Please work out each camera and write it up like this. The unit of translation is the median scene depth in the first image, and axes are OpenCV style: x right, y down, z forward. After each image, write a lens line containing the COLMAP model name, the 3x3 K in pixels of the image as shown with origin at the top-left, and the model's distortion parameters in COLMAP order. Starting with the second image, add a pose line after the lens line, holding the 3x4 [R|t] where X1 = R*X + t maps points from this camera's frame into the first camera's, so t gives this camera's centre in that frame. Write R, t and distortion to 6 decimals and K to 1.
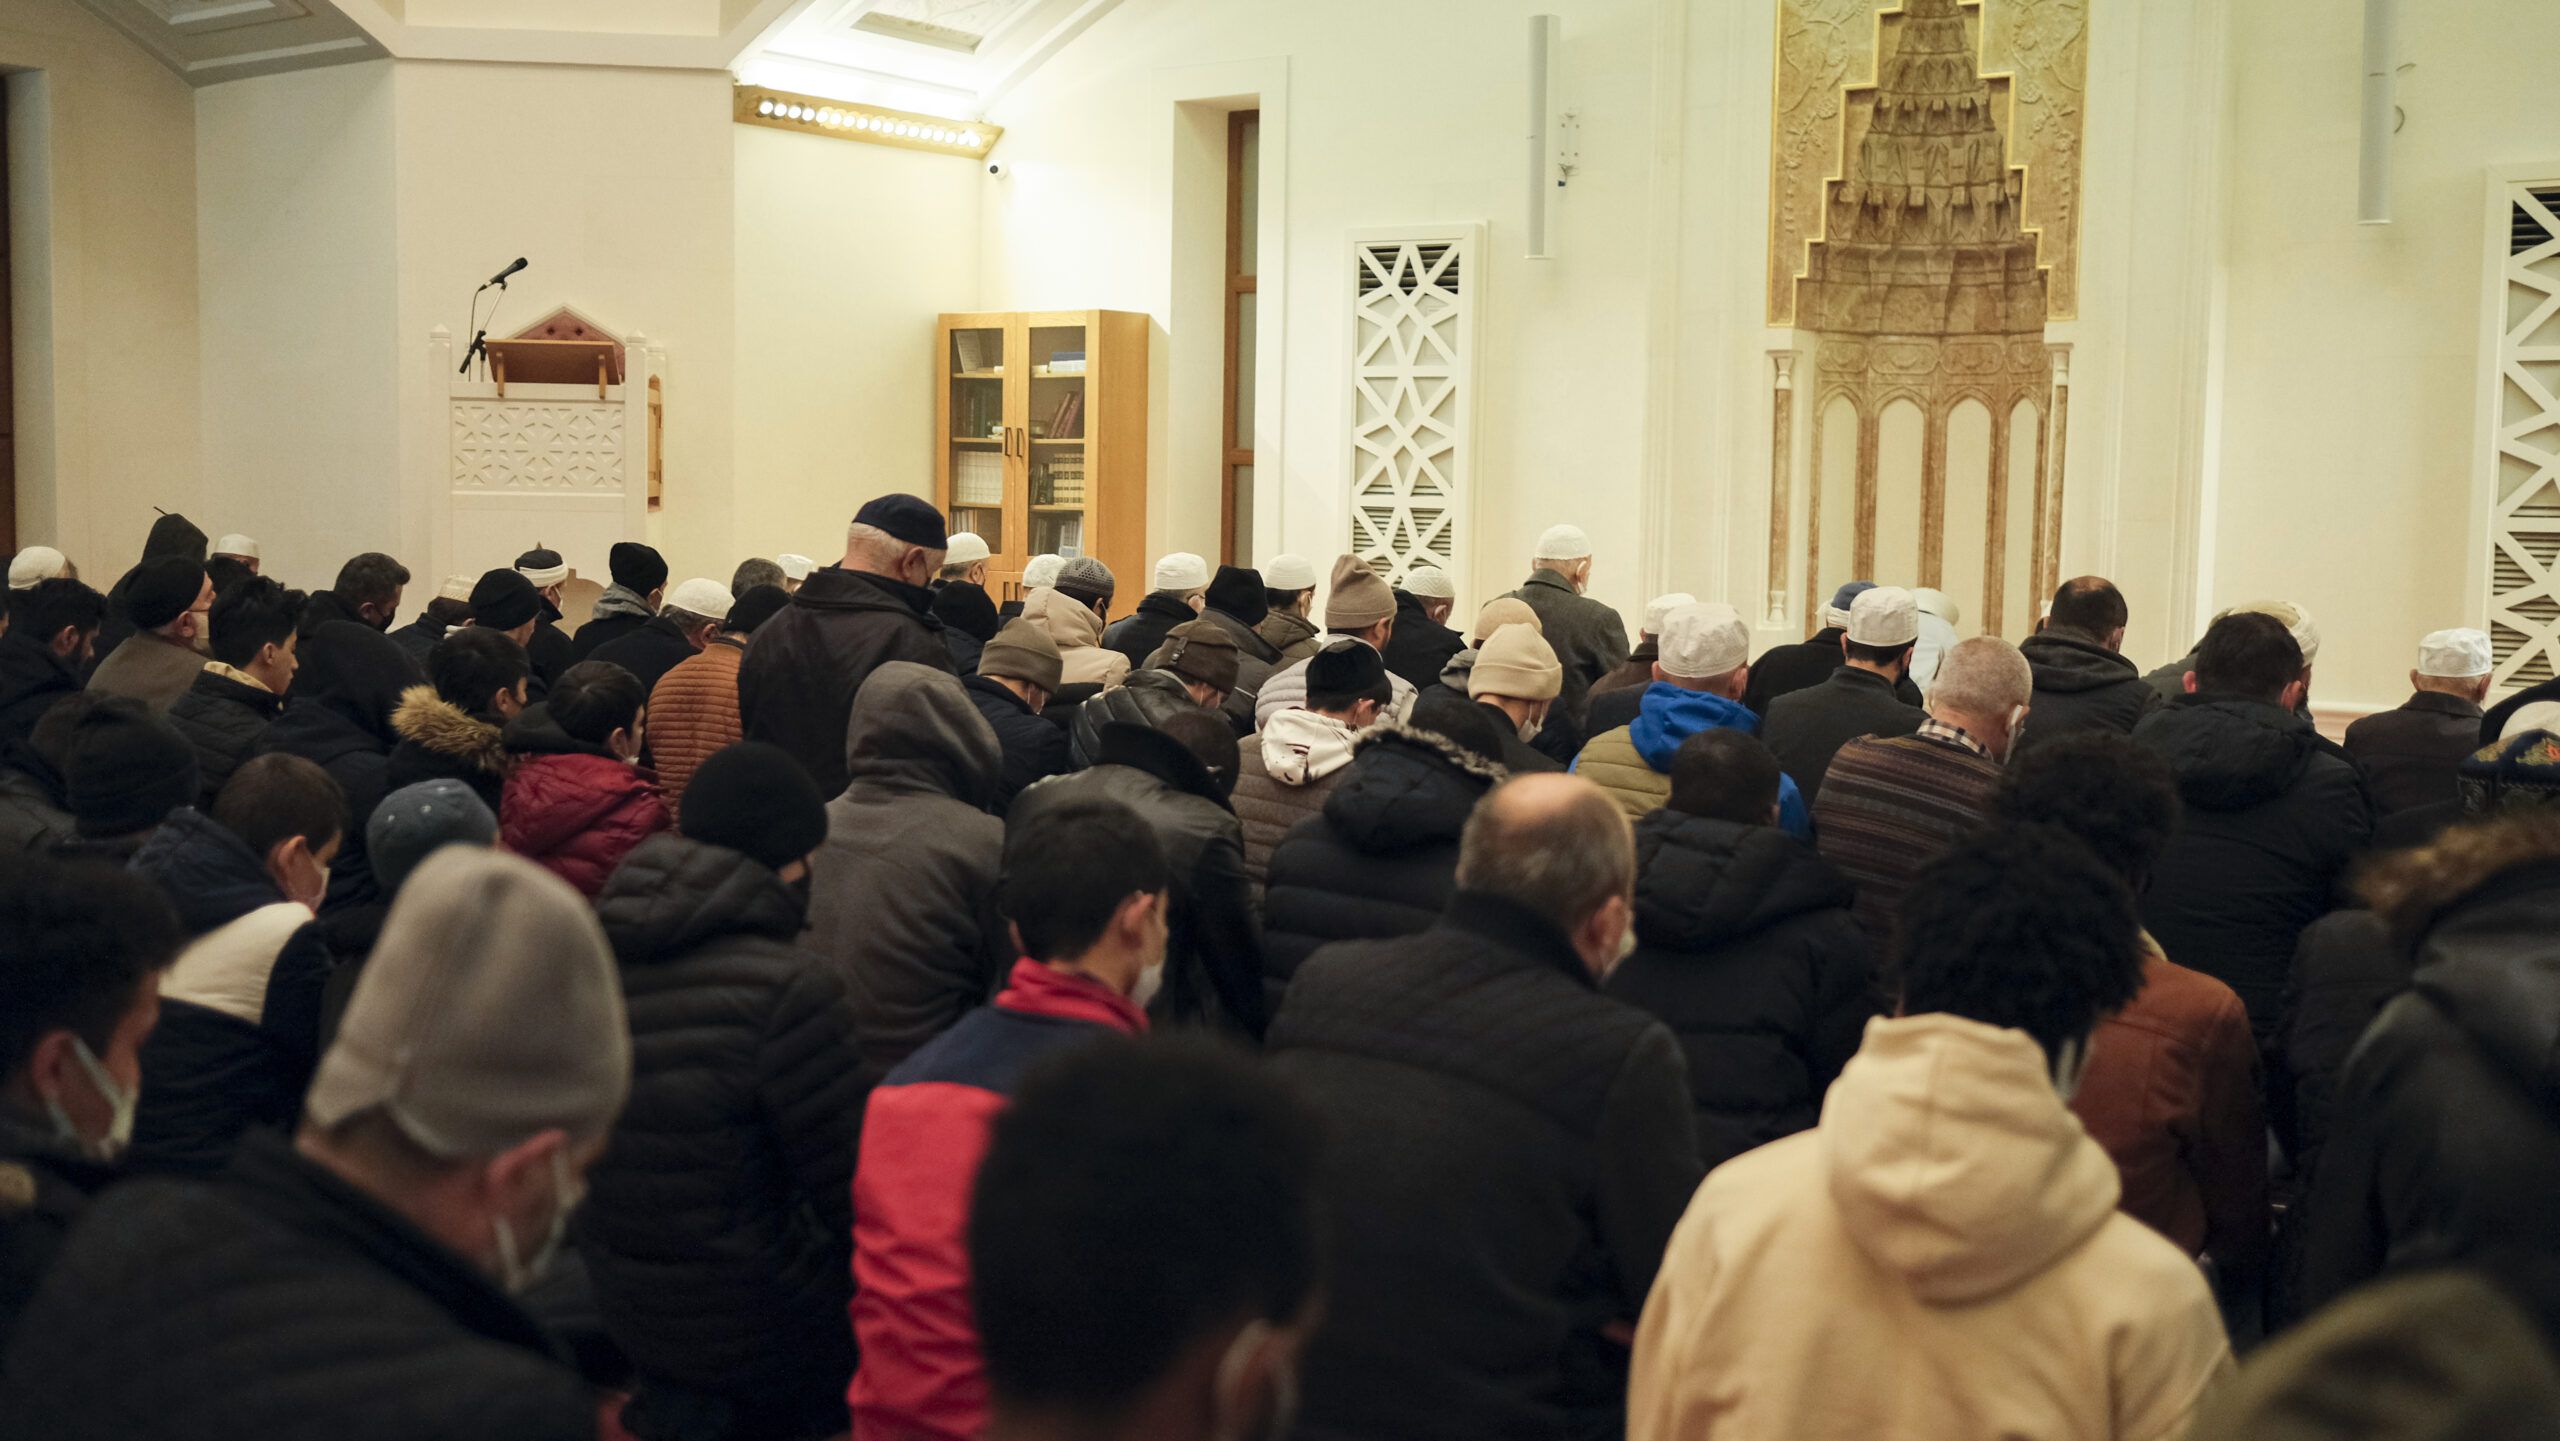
lens RADIAL K [[2583.2, 0, 1291.3], [0, 2583.2, 695.5], [0, 0, 1]] dist [0.000214, 0.000000]
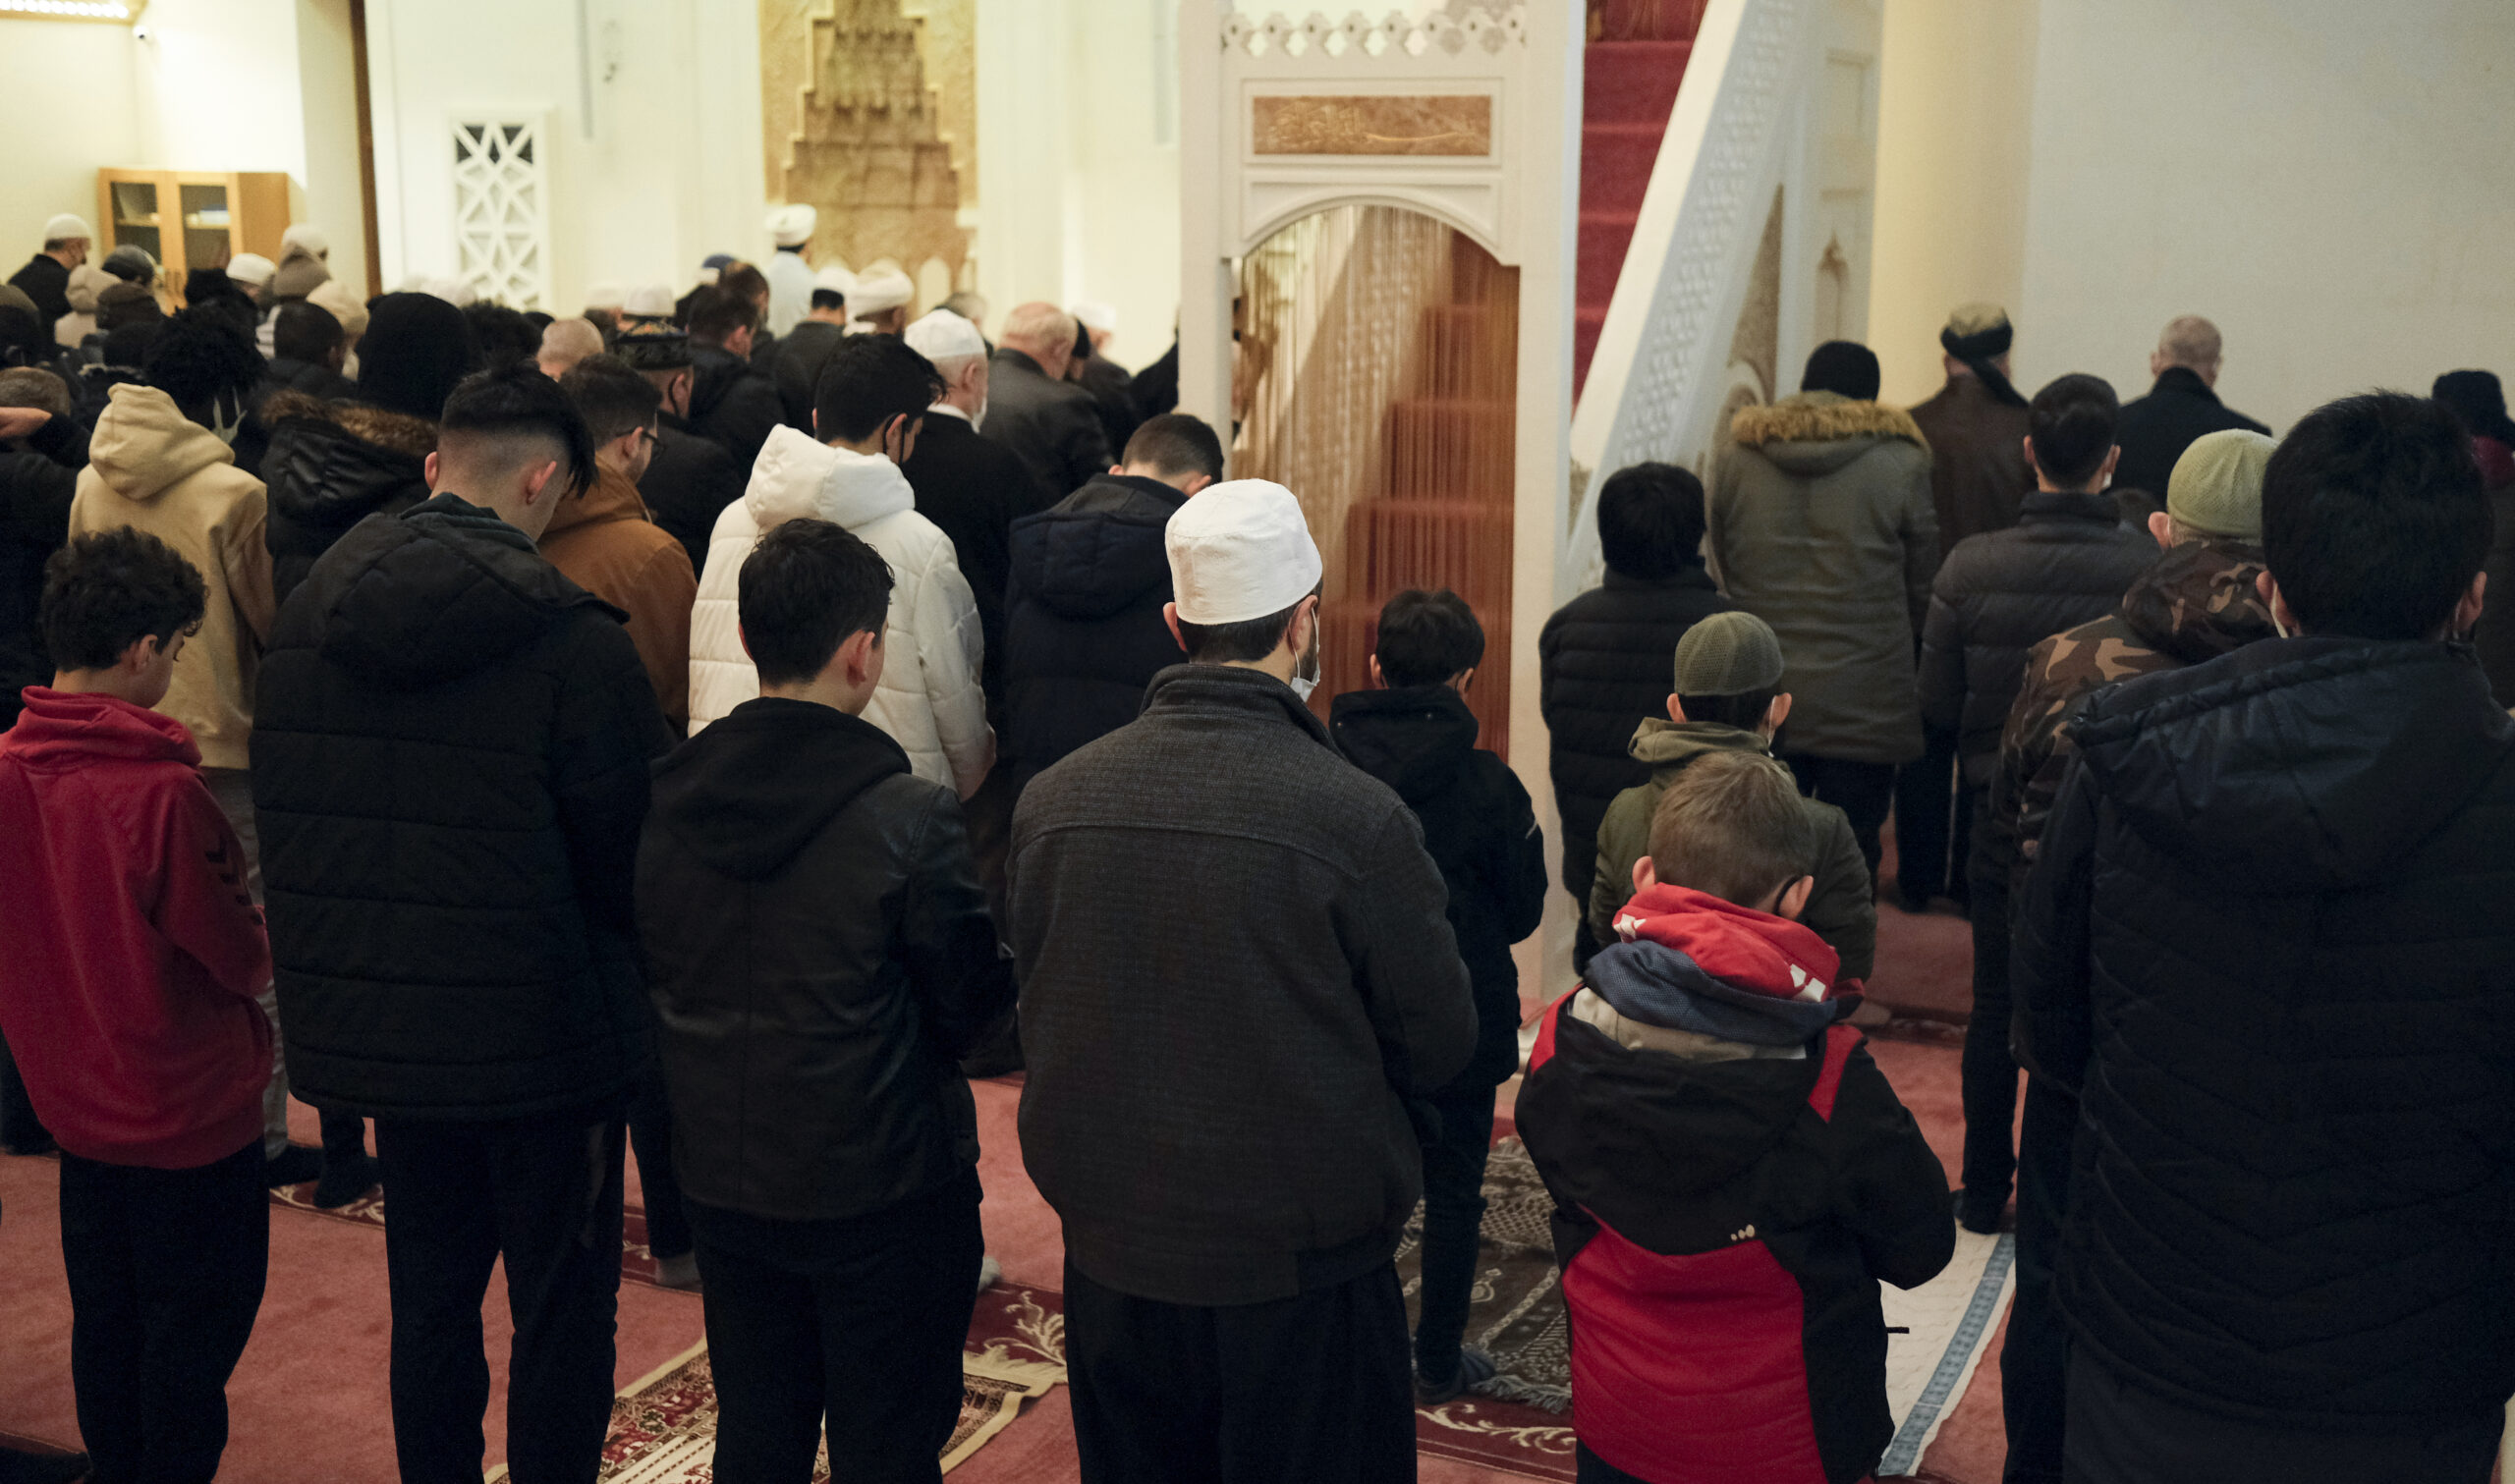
lens RADIAL K [[2686.0, 0, 1303.9], [0, 2686.0, 689.4], [0, 0, 1]] dist [0.020578, 0.000000]
pose [[0.979204, -0.048086, 0.197100, 0.161740], [0.025692, 0.993075, 0.114635, -0.048204], [-0.201247, -0.107188, 0.973658, -0.342393]]
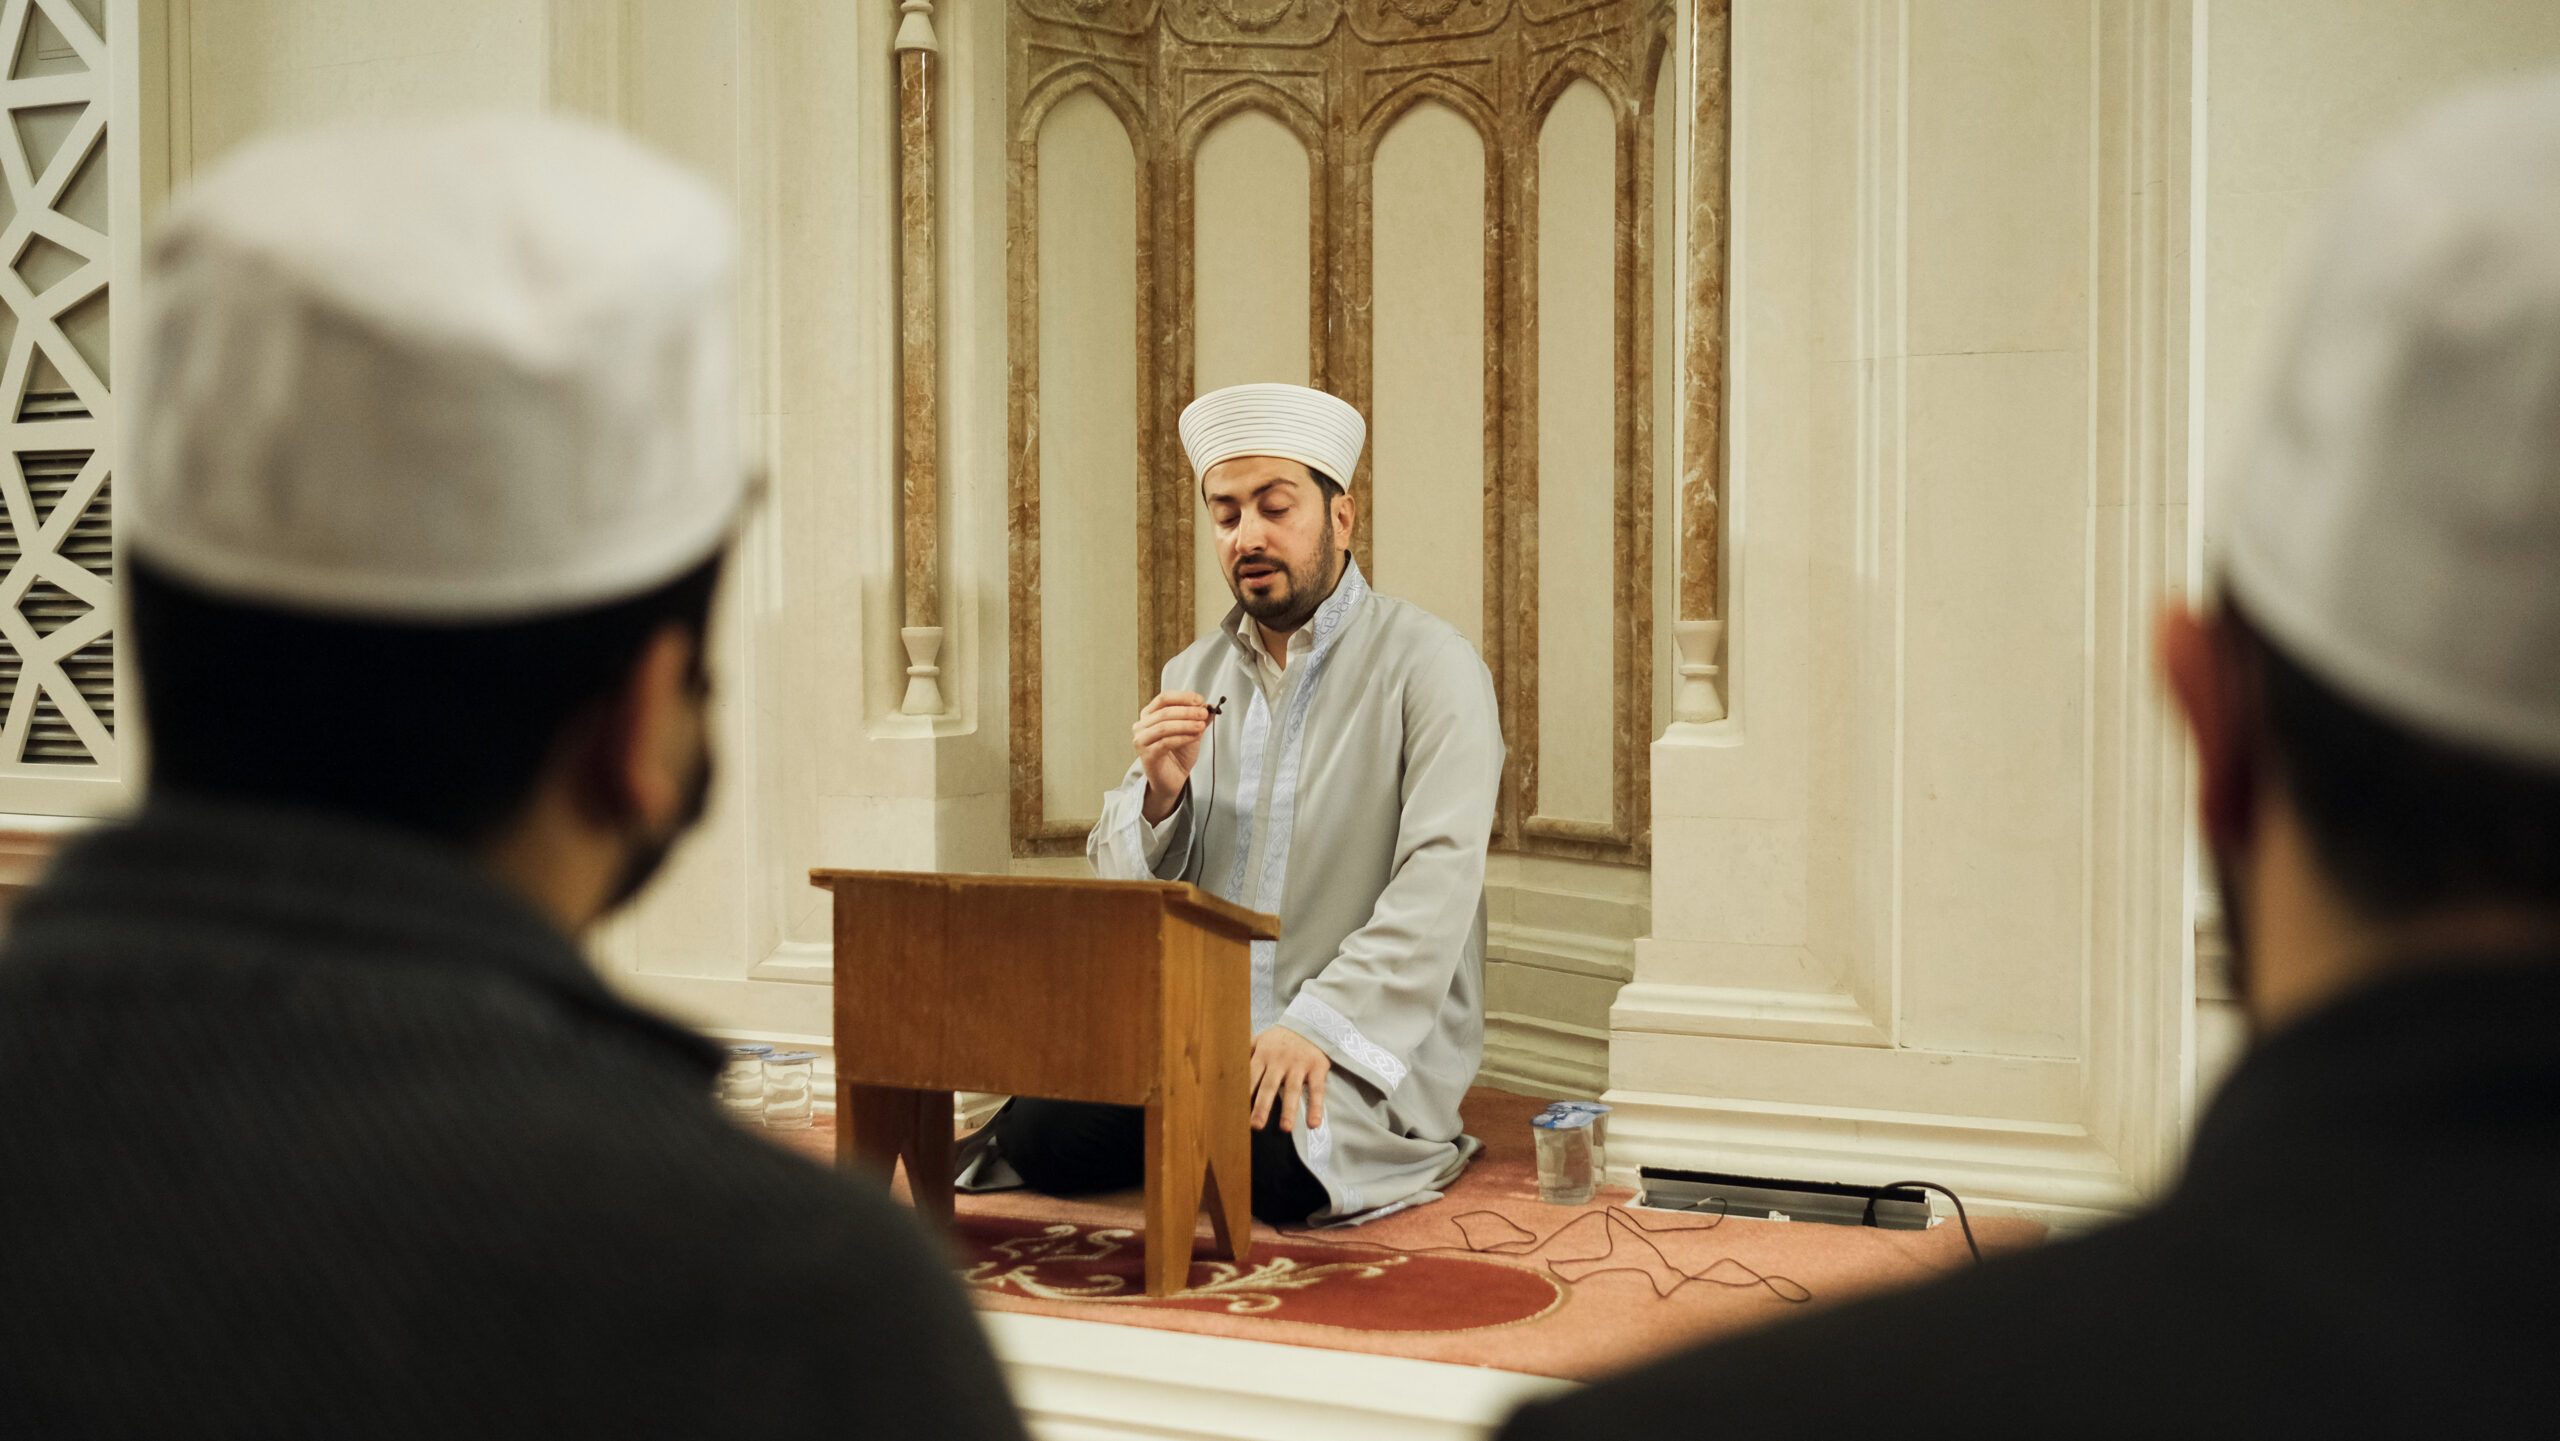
lens RADIAL K [[2583.2, 0, 1275.5], [0, 2583.2, 718.1], [0, 0, 1]] dist [0.000214, 0.000000]
pose [[0.976842, -0.027371, 0.212206, 0.152503], [0.037081, 0.998433, -0.041916, -0.011021], [-0.210726, 0.048814, 0.976326, 0.615921]]
